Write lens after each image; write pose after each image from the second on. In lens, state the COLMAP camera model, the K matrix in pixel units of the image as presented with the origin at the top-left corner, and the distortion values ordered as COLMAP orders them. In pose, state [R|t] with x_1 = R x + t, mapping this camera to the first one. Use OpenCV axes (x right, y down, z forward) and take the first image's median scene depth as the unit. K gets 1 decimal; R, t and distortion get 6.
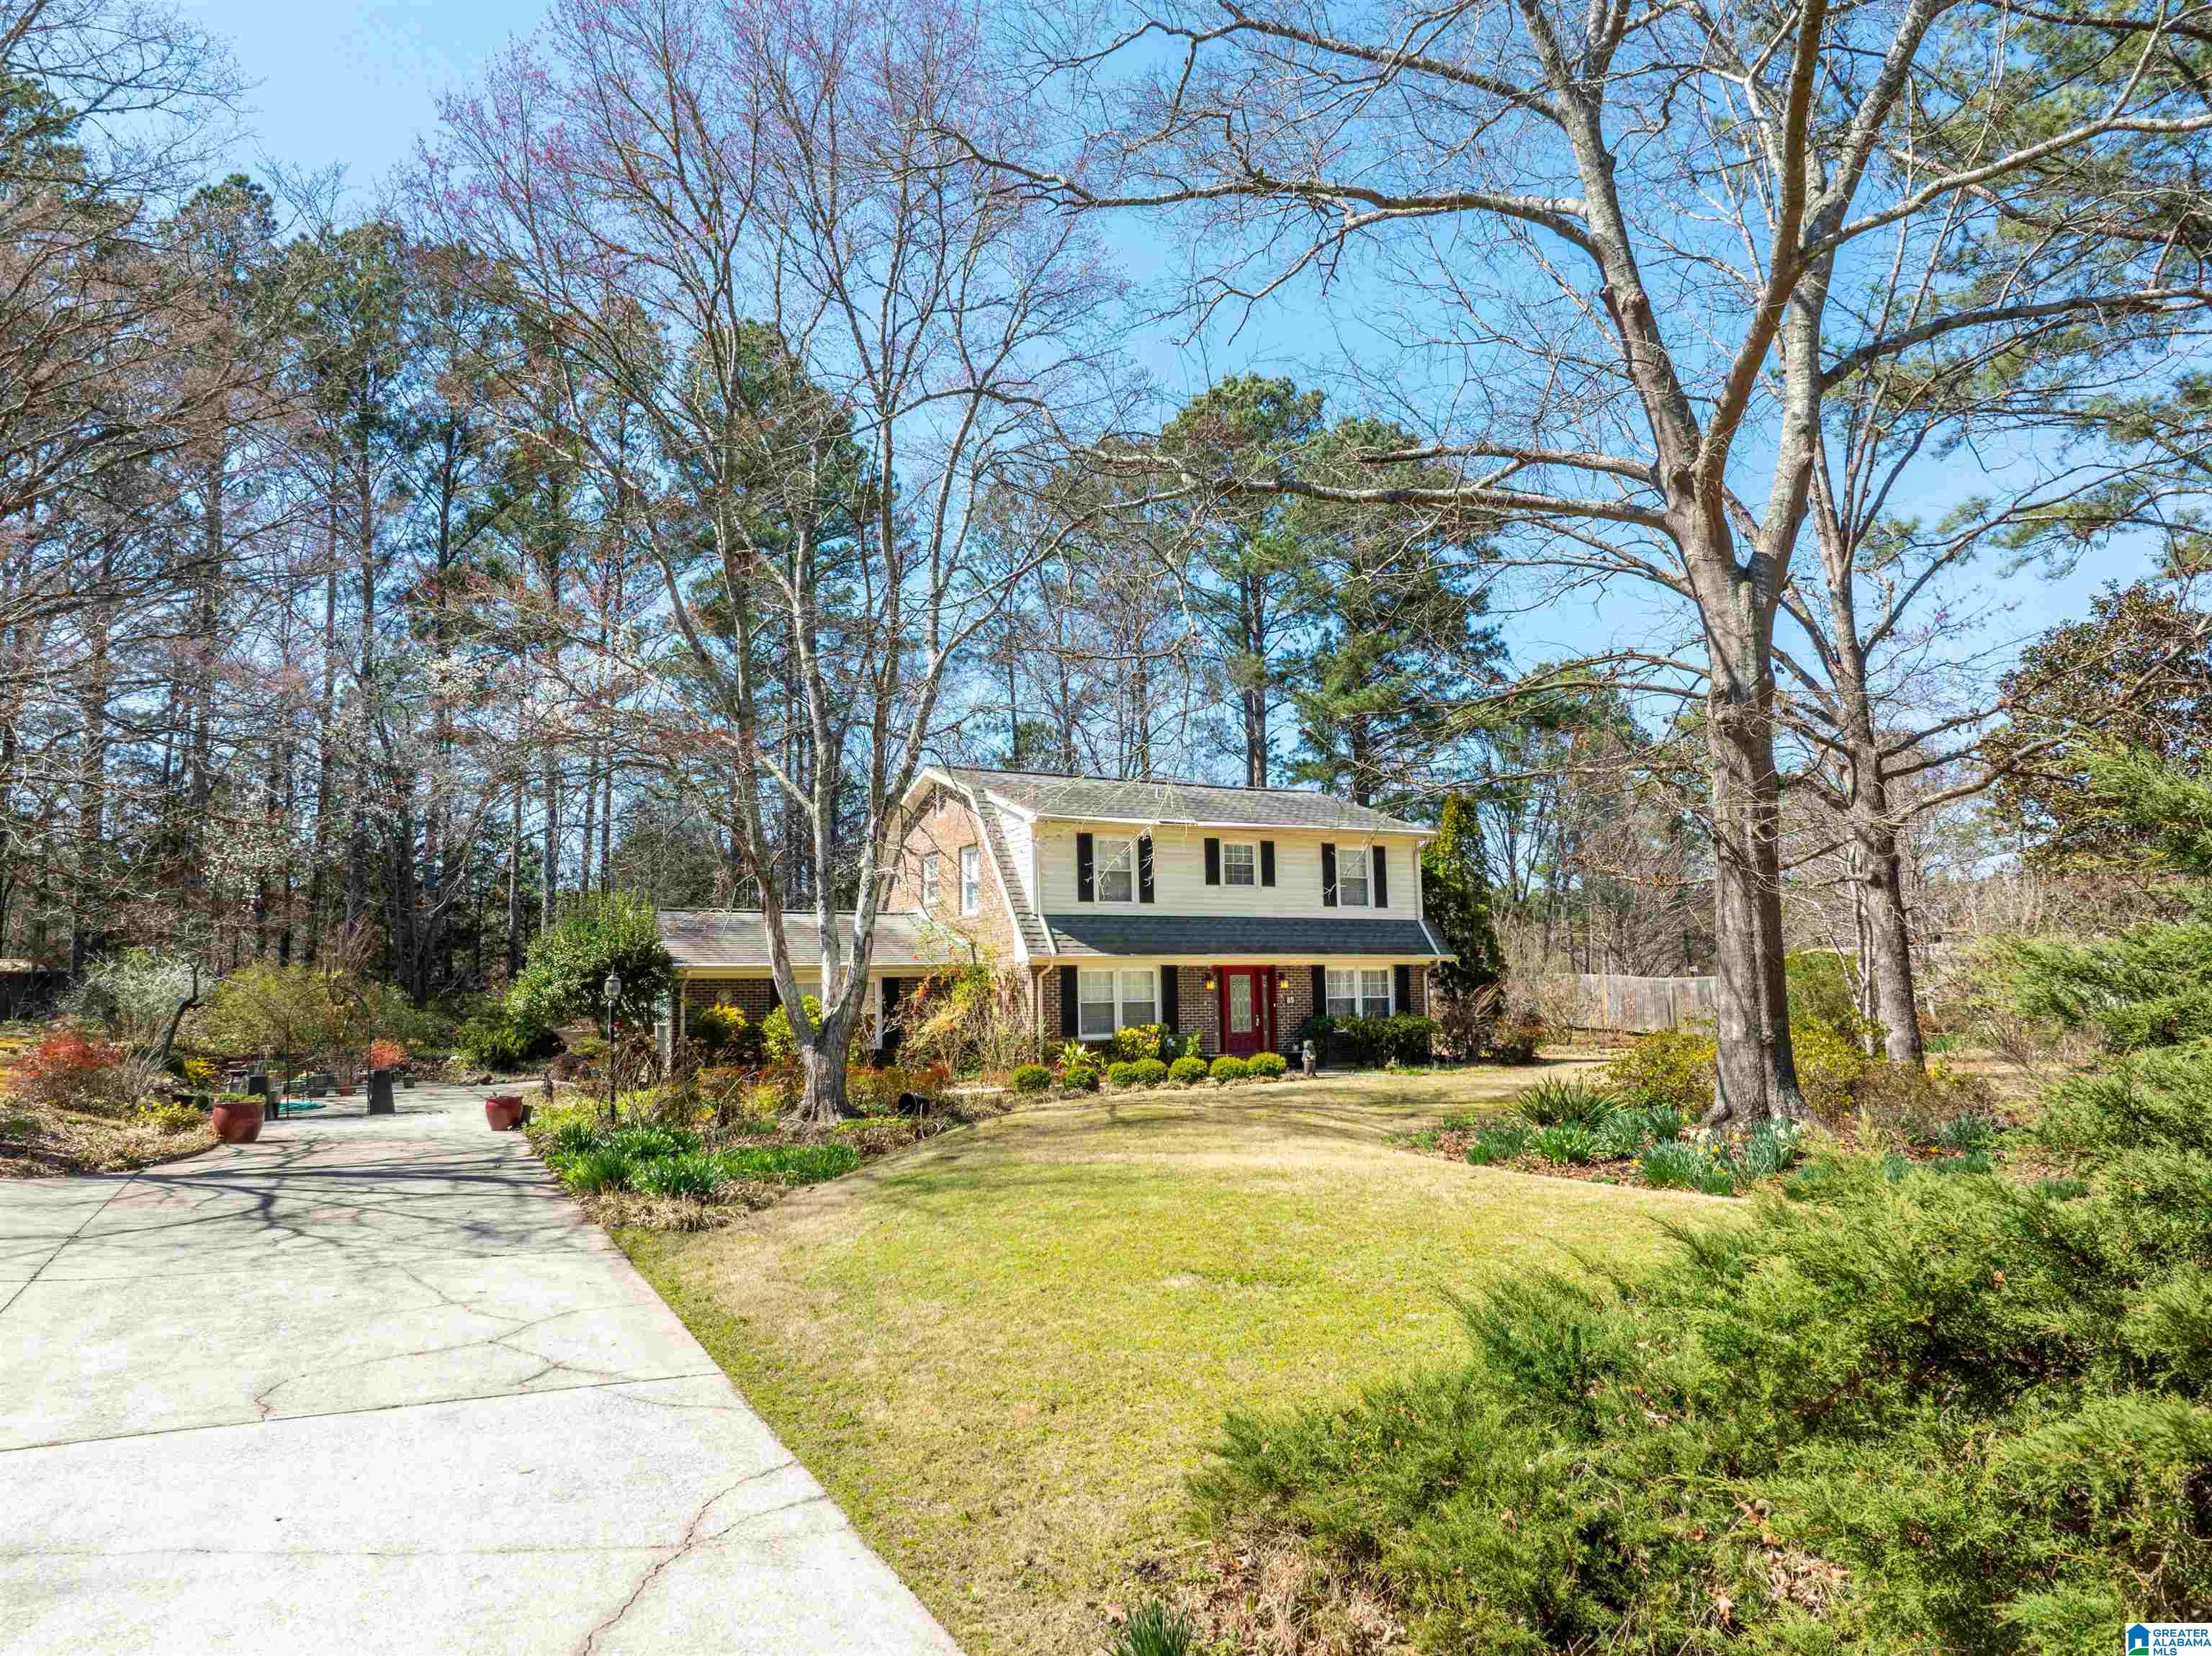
lens RADIAL K [[1540.4, 0, 1112.6], [0, 1540.4, 820.7], [0, 0, 1]] dist [-0.037780, -0.003768]
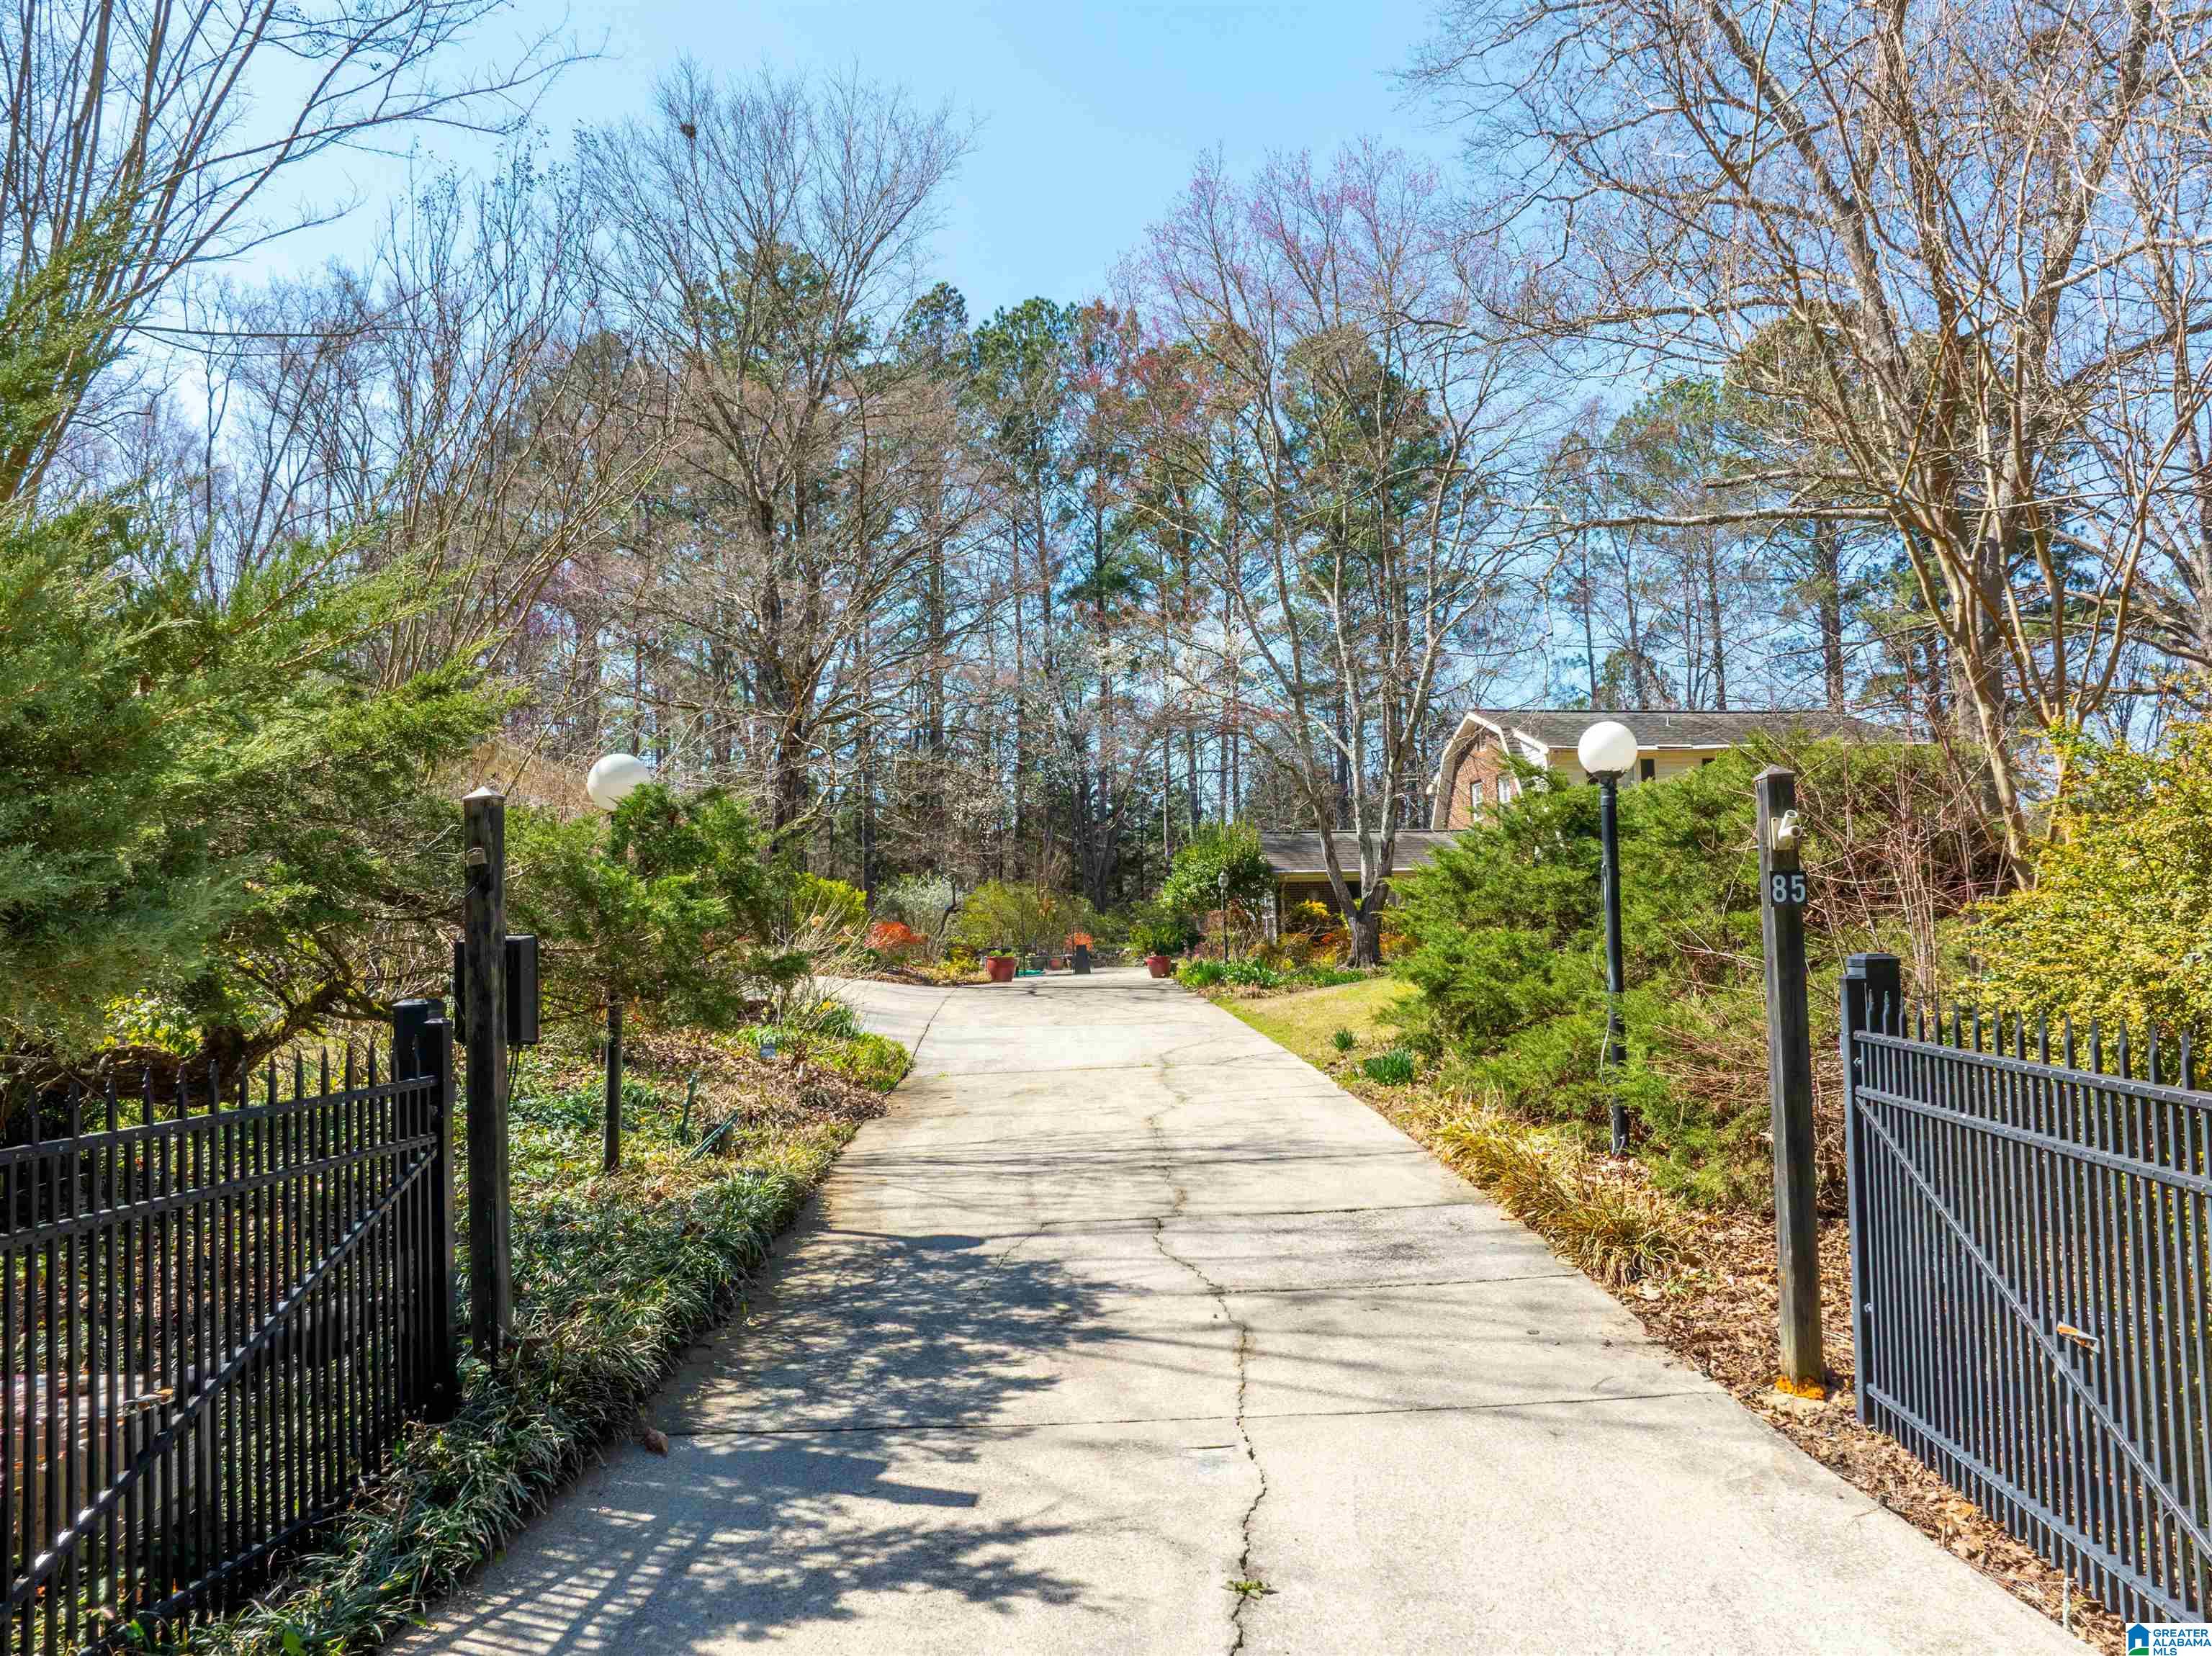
lens RADIAL K [[1540.4, 0, 1112.6], [0, 1540.4, 820.7], [0, 0, 1]] dist [-0.037780, -0.003768]
pose [[0.915888, -0.032929, -0.400080, 0.115265], [0.050580, 0.998153, 0.033637, -0.003576], [0.398234, -0.051044, 0.915863, -0.269420]]
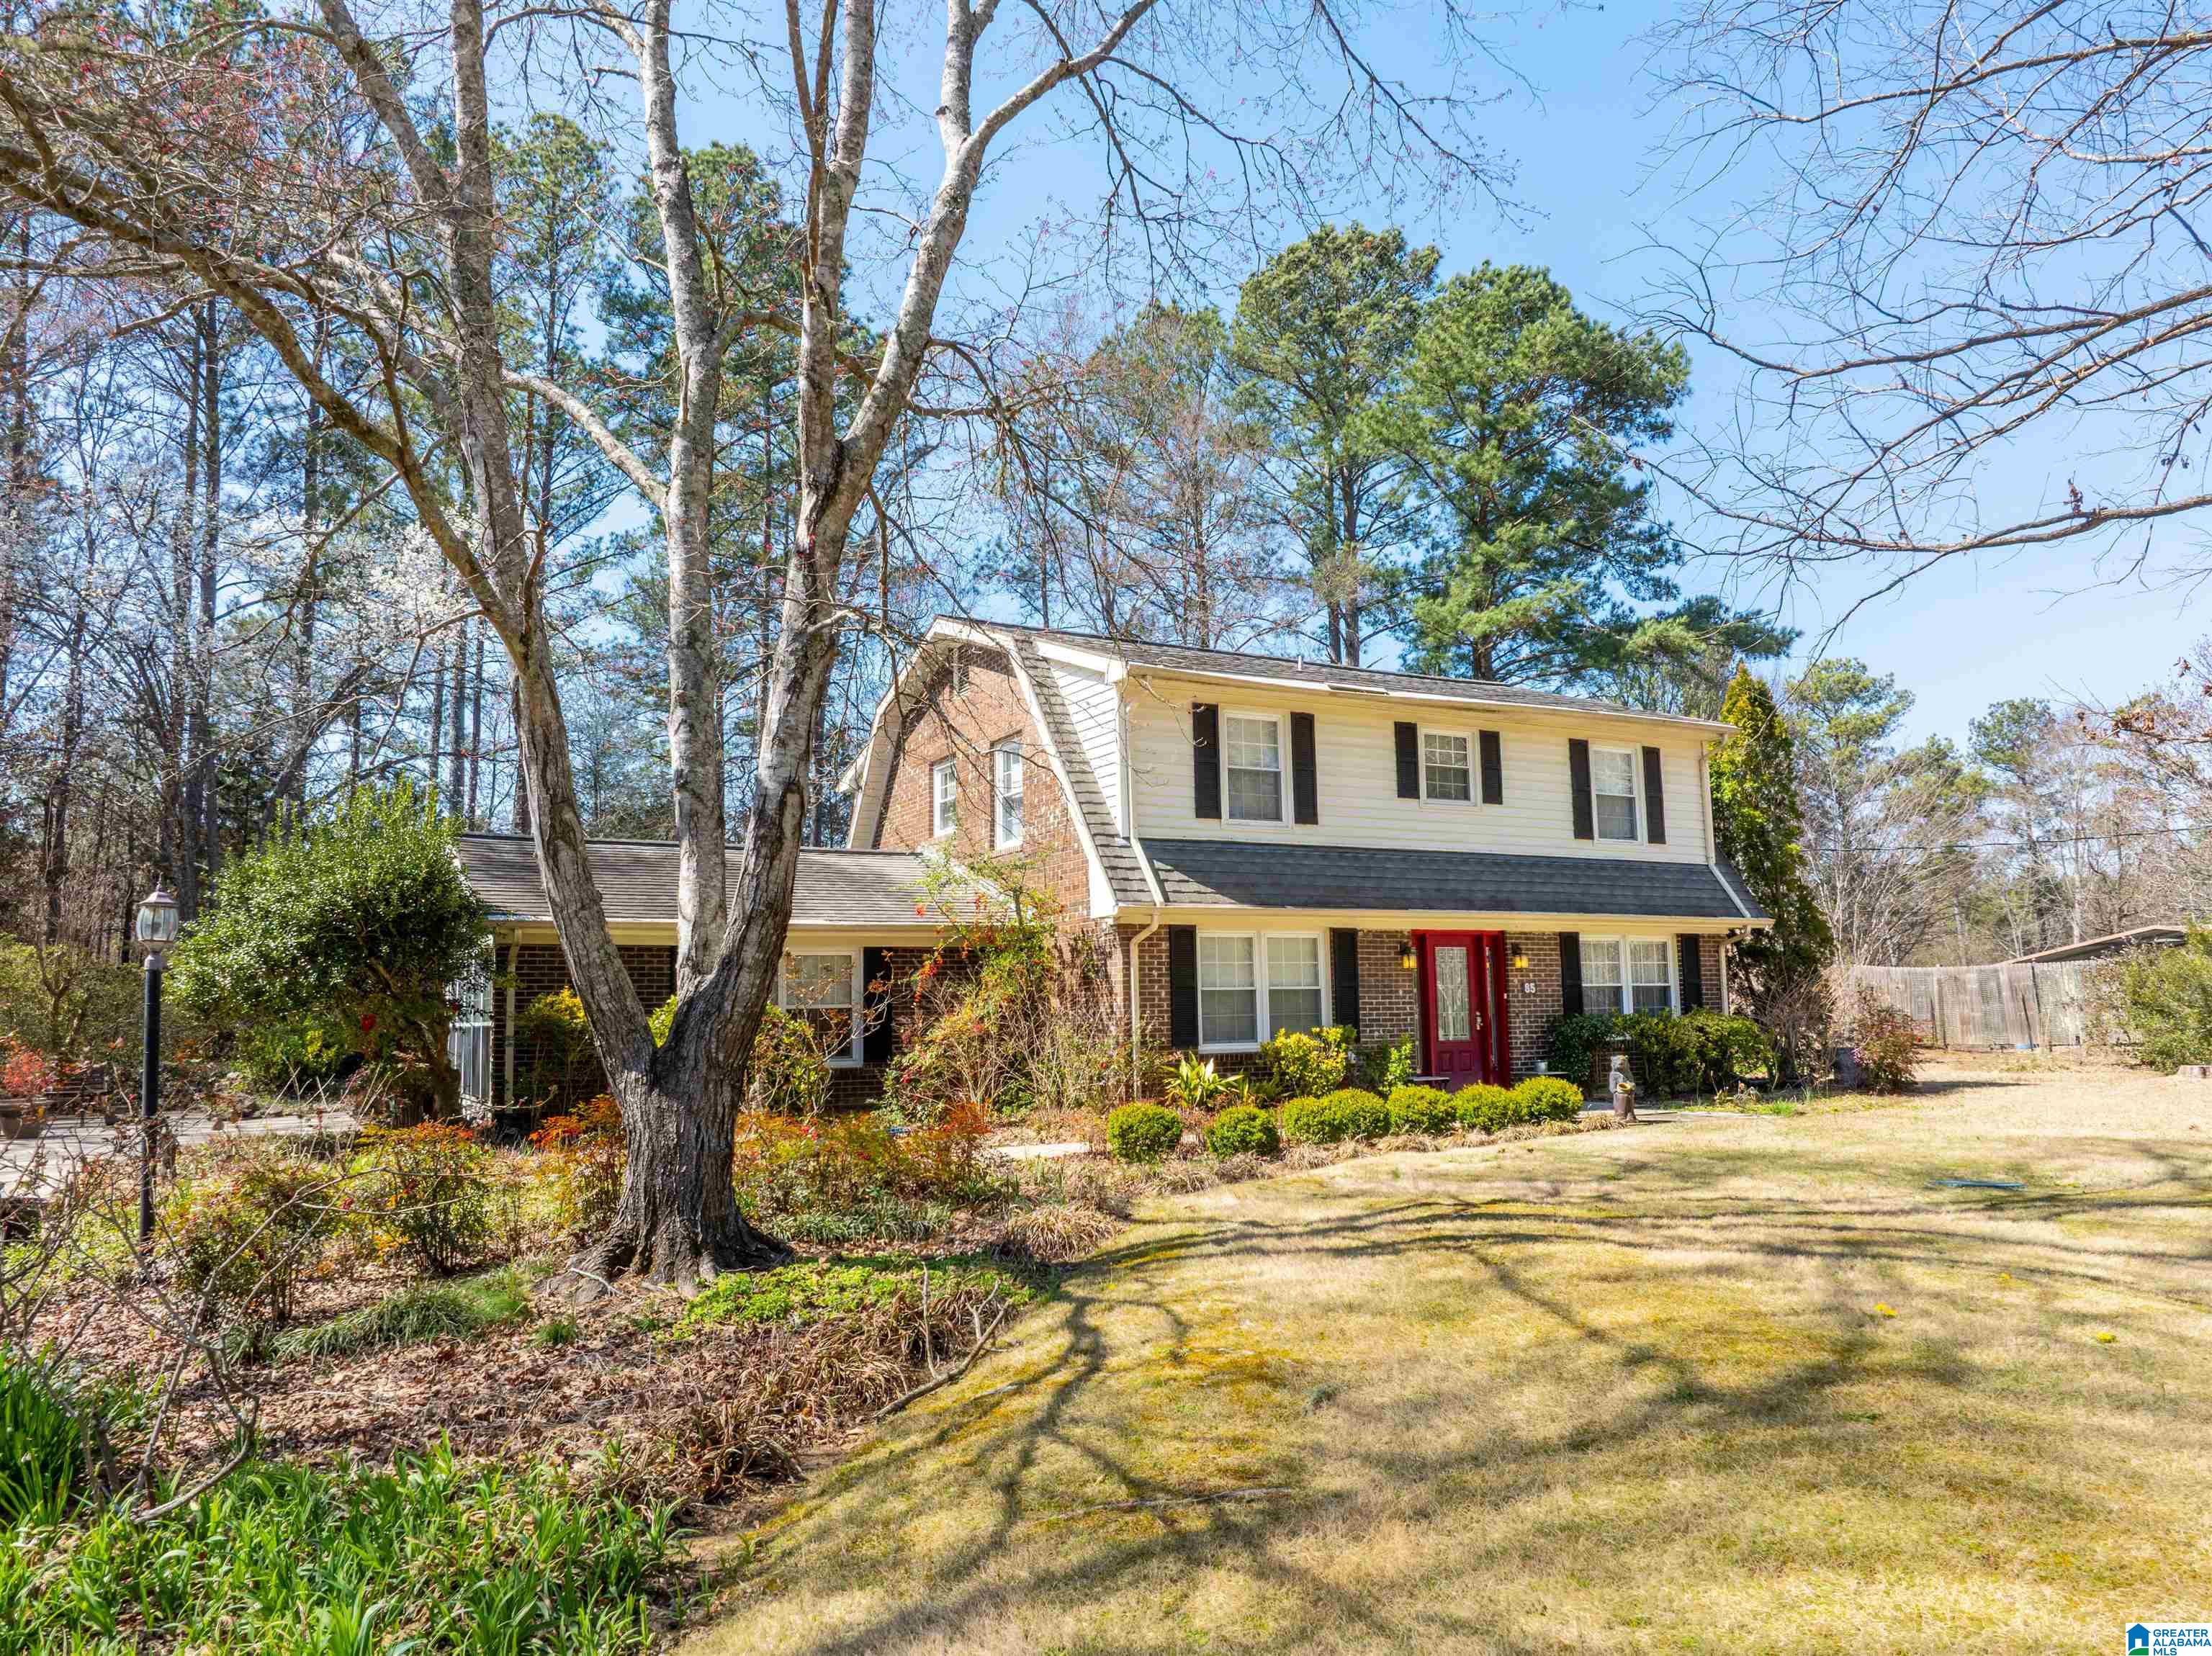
lens RADIAL K [[1540.4, 0, 1112.6], [0, 1540.4, 820.7], [0, 0, 1]] dist [-0.037780, -0.003768]
pose [[0.999982, 0.001569, -0.005877, -0.048715], [-0.001598, 0.999986, -0.005001, 0.054412], [0.005869, 0.005010, 0.999970, 0.394978]]
